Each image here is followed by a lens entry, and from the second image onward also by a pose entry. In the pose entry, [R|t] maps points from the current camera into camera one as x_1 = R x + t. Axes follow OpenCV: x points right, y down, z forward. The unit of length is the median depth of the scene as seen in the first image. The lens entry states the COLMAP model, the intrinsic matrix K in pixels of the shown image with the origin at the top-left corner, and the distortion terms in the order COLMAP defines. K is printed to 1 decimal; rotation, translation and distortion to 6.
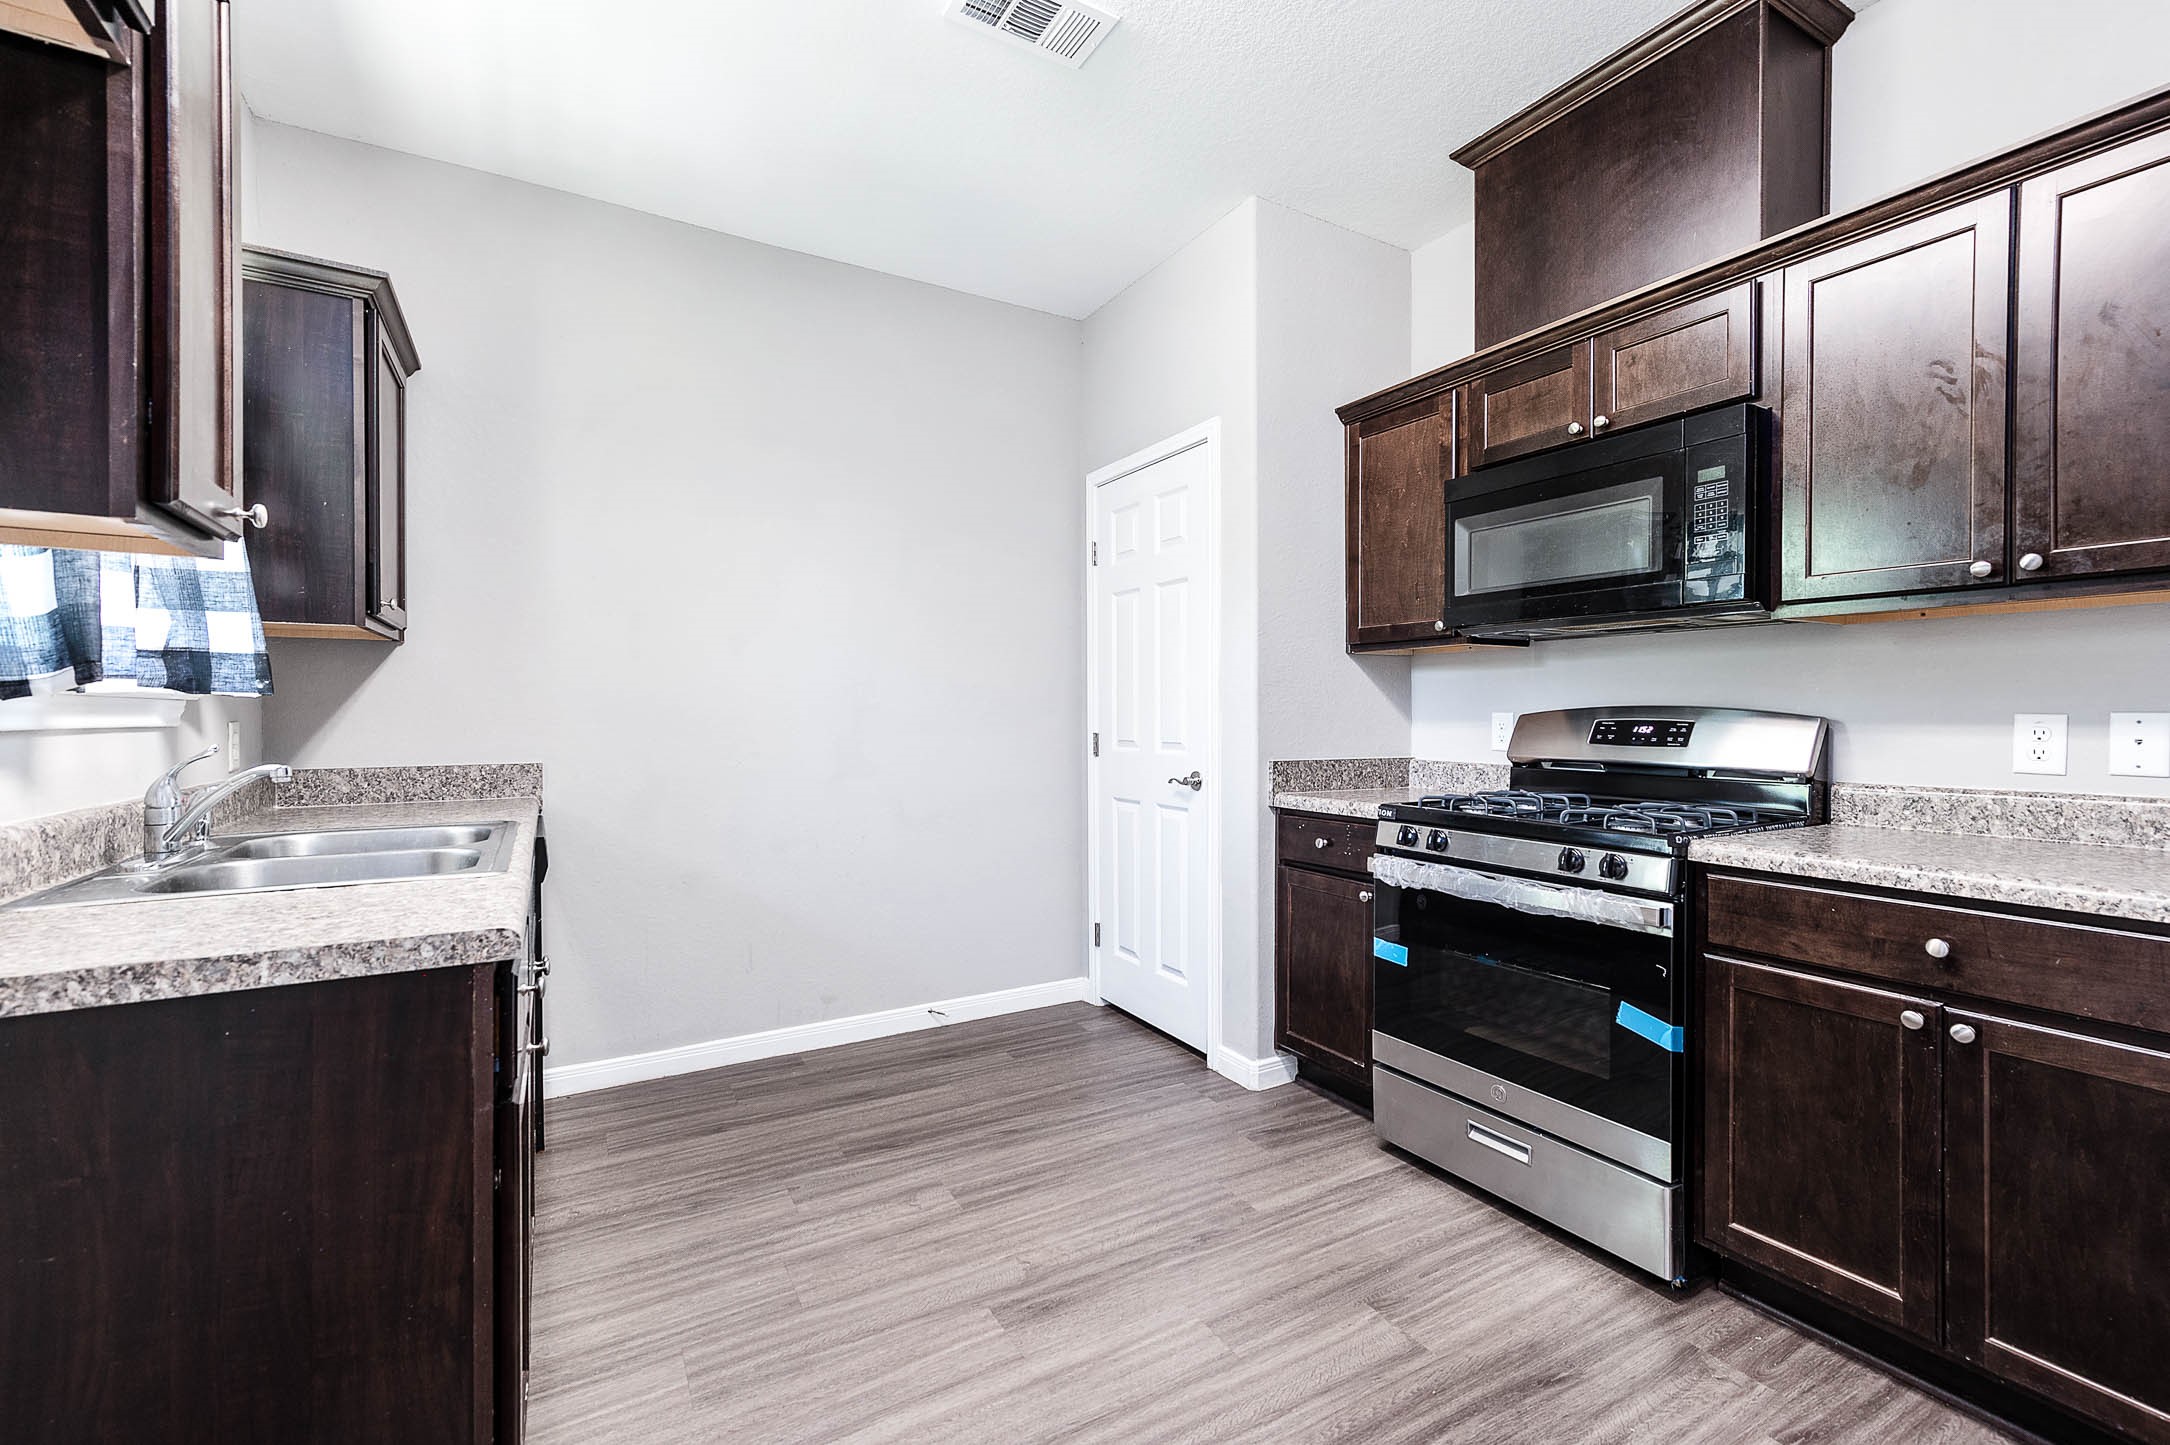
lens RADIAL K [[934.8, 0, 1079.3], [0, 934.8, 724.4], [0, 0, 1]] dist [0.007256, -0.000038]
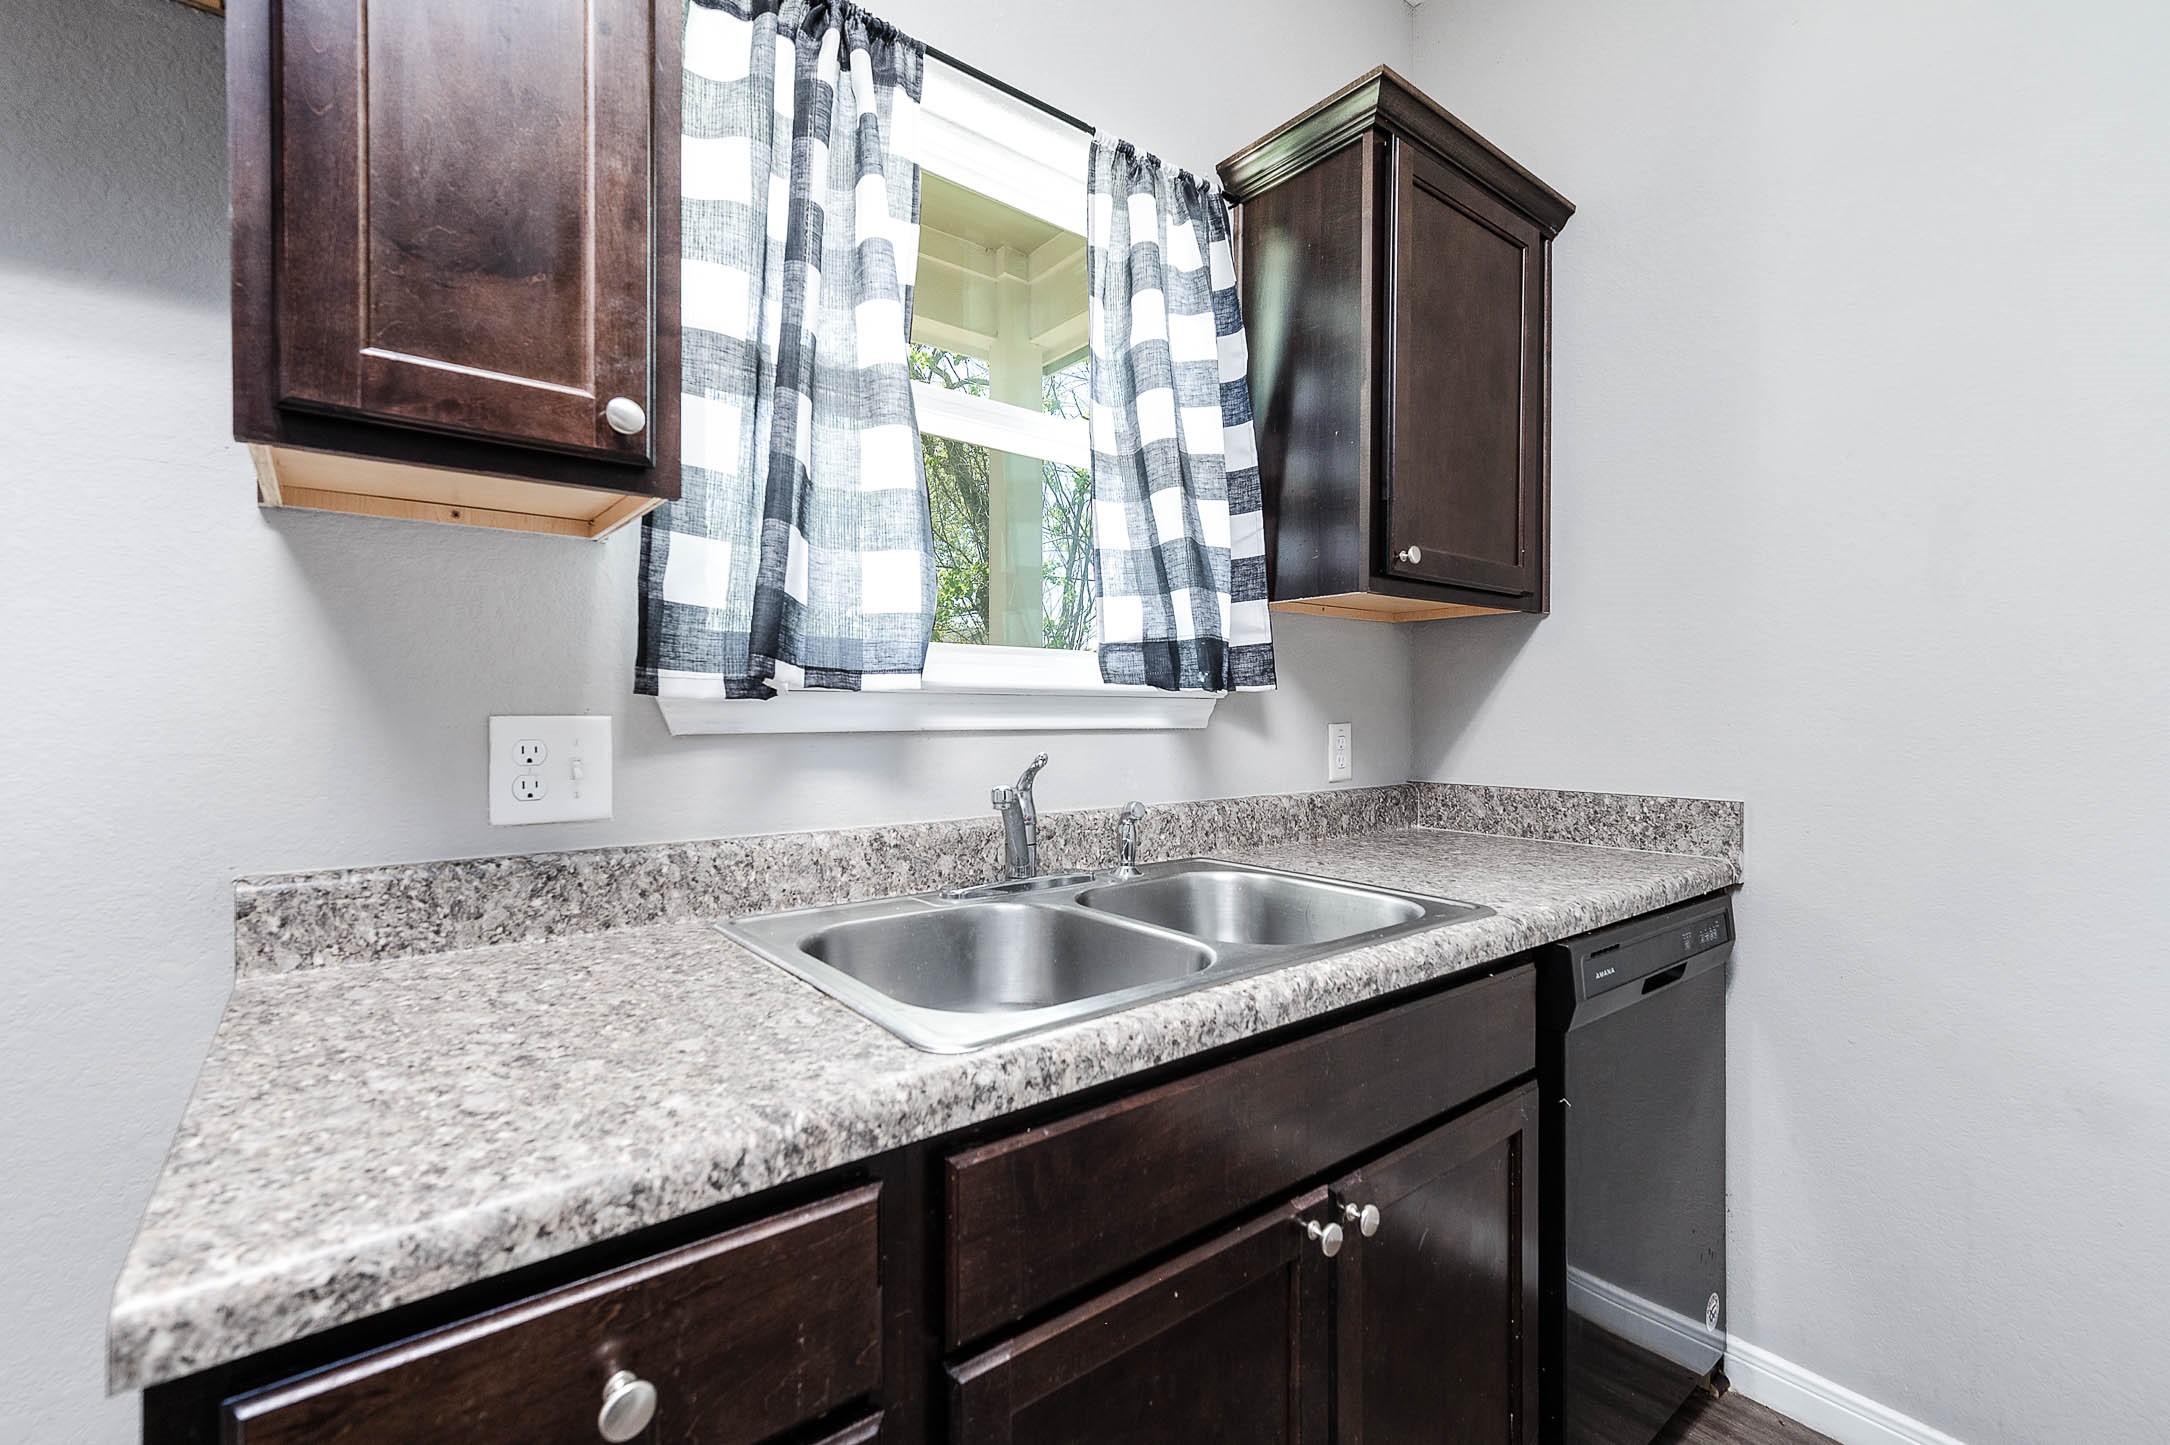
lens RADIAL K [[934.8, 0, 1086.9], [0, 934.8, 715.0], [0, 0, 1]] dist [0.007256, -0.000038]
pose [[0.155681, 0.005433, -0.987793, -0.088125], [-0.014293, 0.999893, 0.003247, -0.009581], [0.987704, 0.013613, 0.155742, 0.628936]]
